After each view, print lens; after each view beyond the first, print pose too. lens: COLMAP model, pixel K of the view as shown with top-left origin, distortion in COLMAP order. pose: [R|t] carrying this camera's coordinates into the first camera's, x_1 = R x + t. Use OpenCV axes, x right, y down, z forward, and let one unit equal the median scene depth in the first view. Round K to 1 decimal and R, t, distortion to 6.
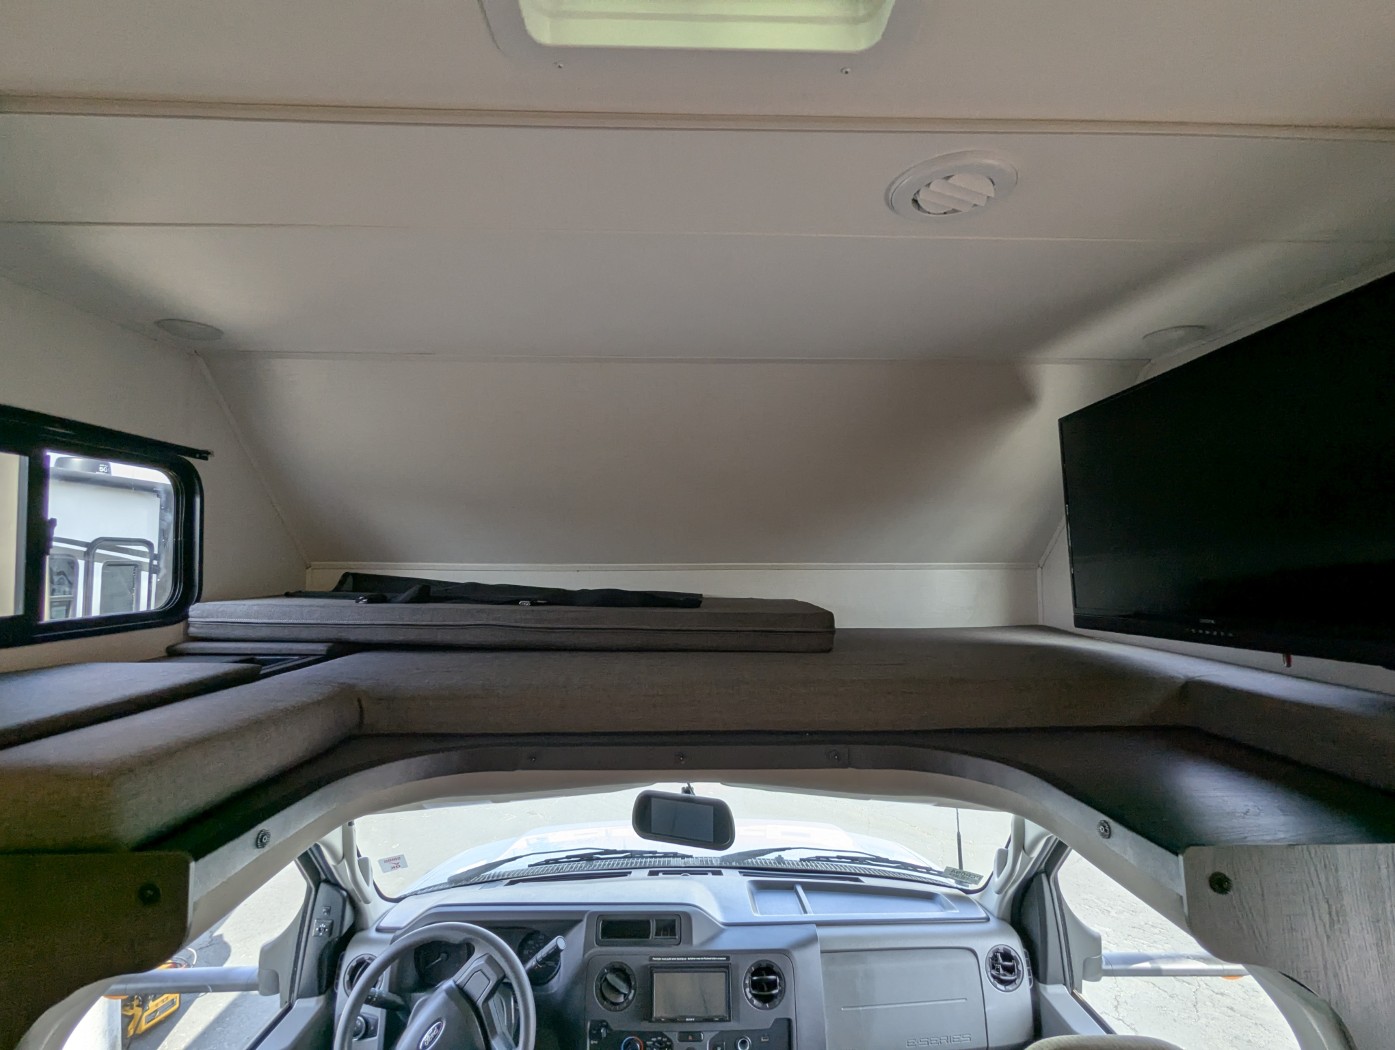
lens RADIAL K [[662.6, 0, 695.8], [0, 662.6, 527.3], [0, 0, 1]] dist [-0.002600, 0.001977]
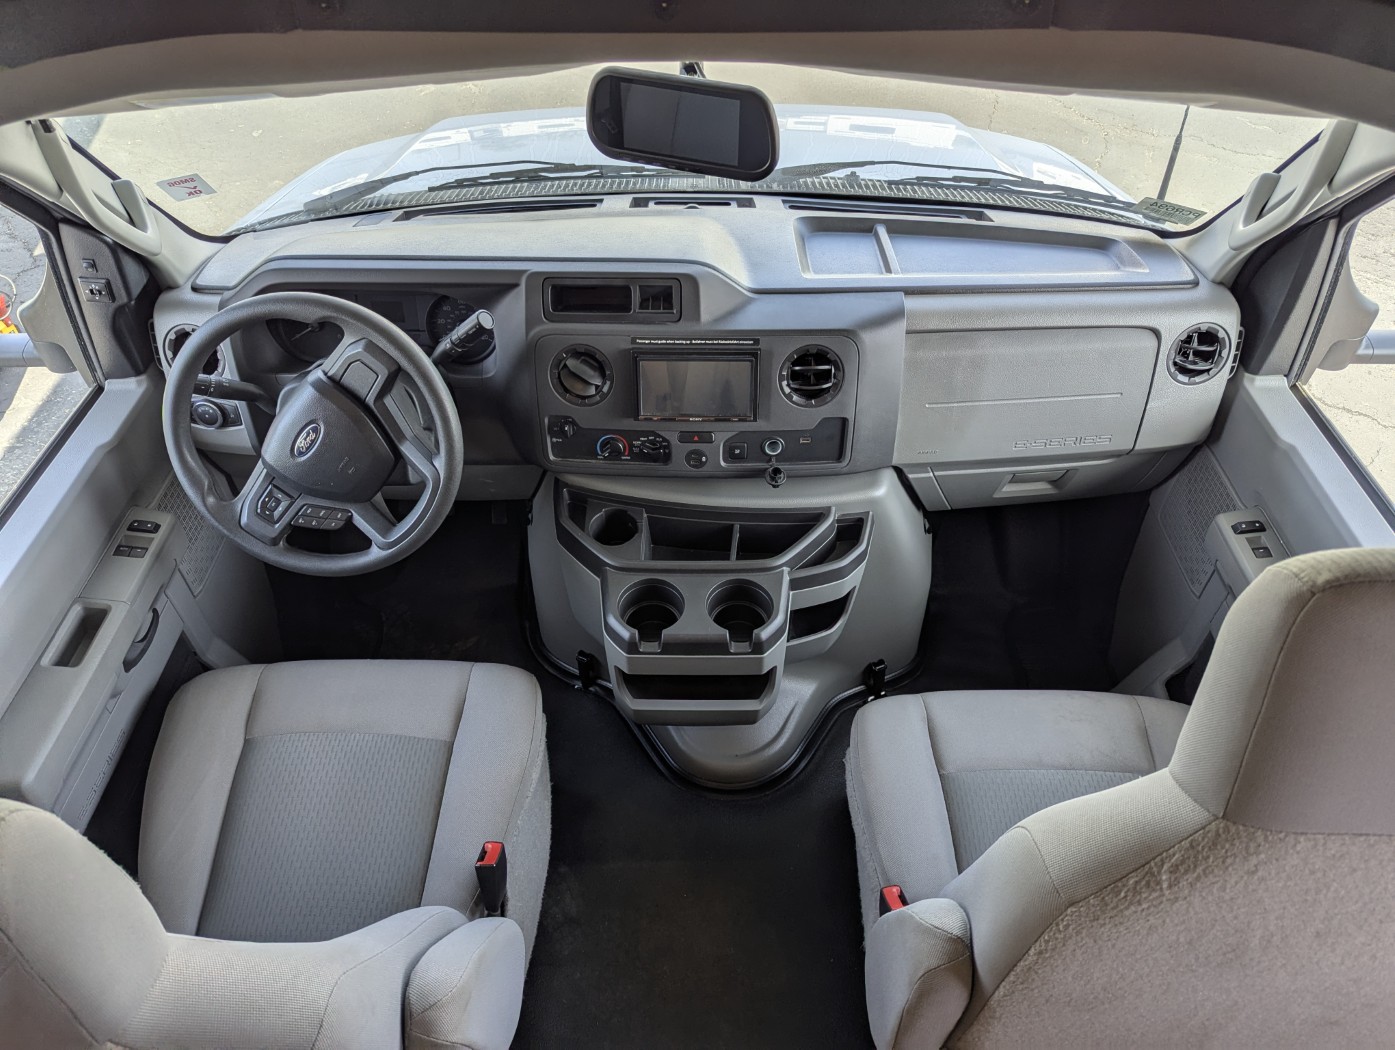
lens RADIAL K [[968.4, 0, 694.0], [0, 968.4, 497.0], [0, 0, 1]] dist [0.057174, -0.048036]
pose [[0.999550, 0.015296, -0.025800, 0.014943], [0.008250, 0.686800, 0.726800, 0.080622], [0.028836, -0.726686, 0.686365, 0.251504]]
